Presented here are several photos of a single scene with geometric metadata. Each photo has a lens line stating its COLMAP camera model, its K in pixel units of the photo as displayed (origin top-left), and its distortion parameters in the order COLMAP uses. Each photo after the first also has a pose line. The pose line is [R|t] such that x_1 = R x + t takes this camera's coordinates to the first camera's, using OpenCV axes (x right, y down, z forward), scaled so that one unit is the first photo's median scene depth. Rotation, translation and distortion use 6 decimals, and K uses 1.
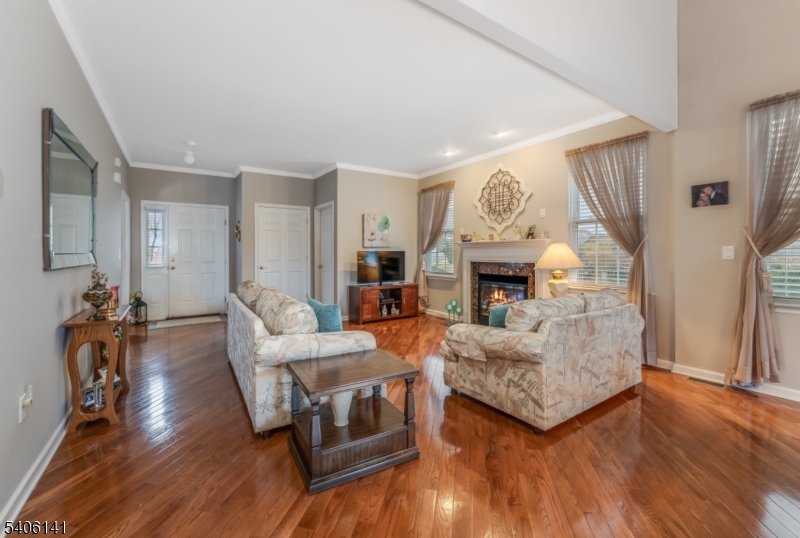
lens RADIAL K [[339.3, 0, 399.5], [0, 339.3, 262.4], [0, 0, 1]] dist [-0.001996, -0.000027]
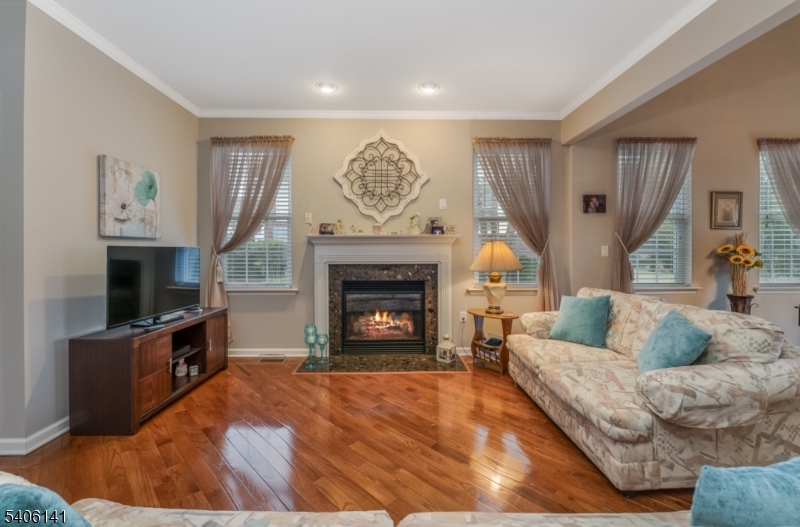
lens RADIAL K [[331.4, 0, 399.4], [0, 331.4, 256.9], [0, 0, 1]] dist [0.001619, -0.000674]
pose [[0.543790, -0.011186, 0.839147, -0.296331], [0.023182, 0.999730, -0.001695, -0.013621], [-0.838901, 0.020375, 0.543902, 0.583841]]
